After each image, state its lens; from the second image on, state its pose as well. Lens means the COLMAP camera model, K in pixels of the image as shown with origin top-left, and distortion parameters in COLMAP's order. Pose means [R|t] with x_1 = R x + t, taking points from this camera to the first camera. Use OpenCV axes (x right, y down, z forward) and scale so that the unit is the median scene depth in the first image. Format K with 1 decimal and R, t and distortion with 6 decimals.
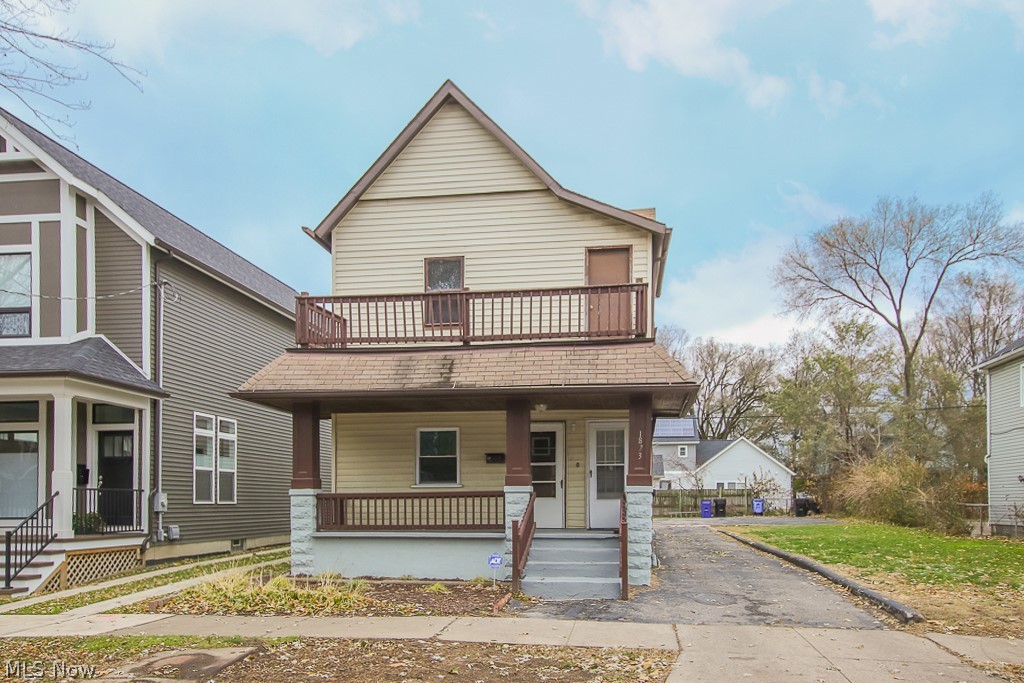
lens RADIAL K [[781.9, 0, 510.0], [0, 781.9, 502.8], [0, 0, 1]] dist [0.078584, 0.000268]
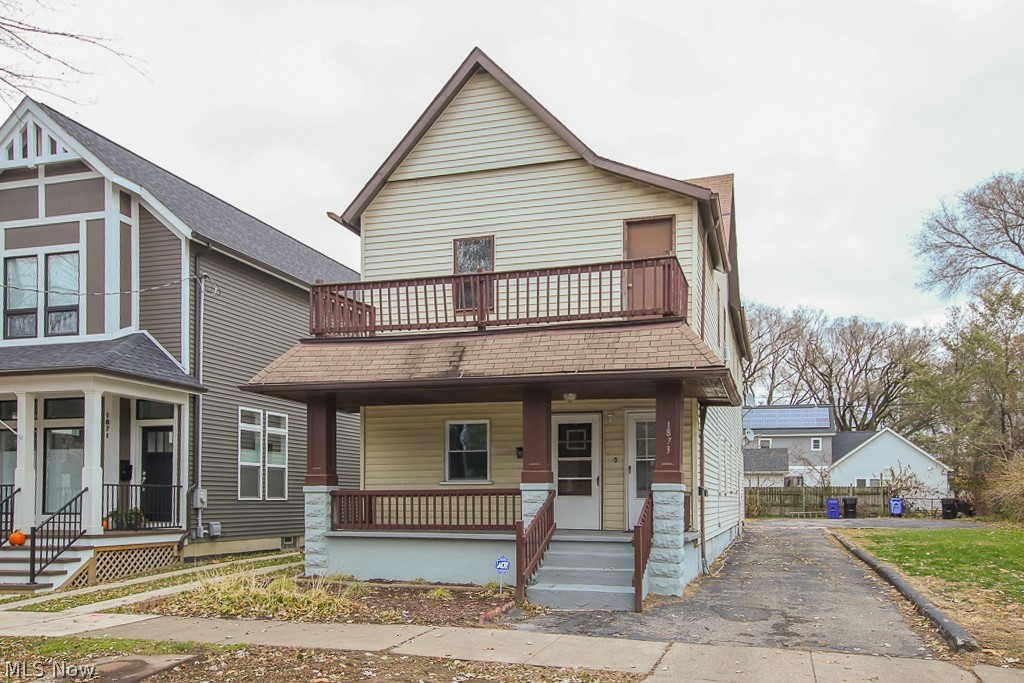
lens RADIAL K [[824.1, 0, 513.7], [0, 824.1, 487.2], [0, 0, 1]] dist [0.086265, -0.000300]
pose [[0.988496, 0.004109, -0.151194, 0.112828], [-0.006374, 0.999874, -0.014504, -0.002412], [0.151115, 0.015301, 0.988398, 0.040321]]
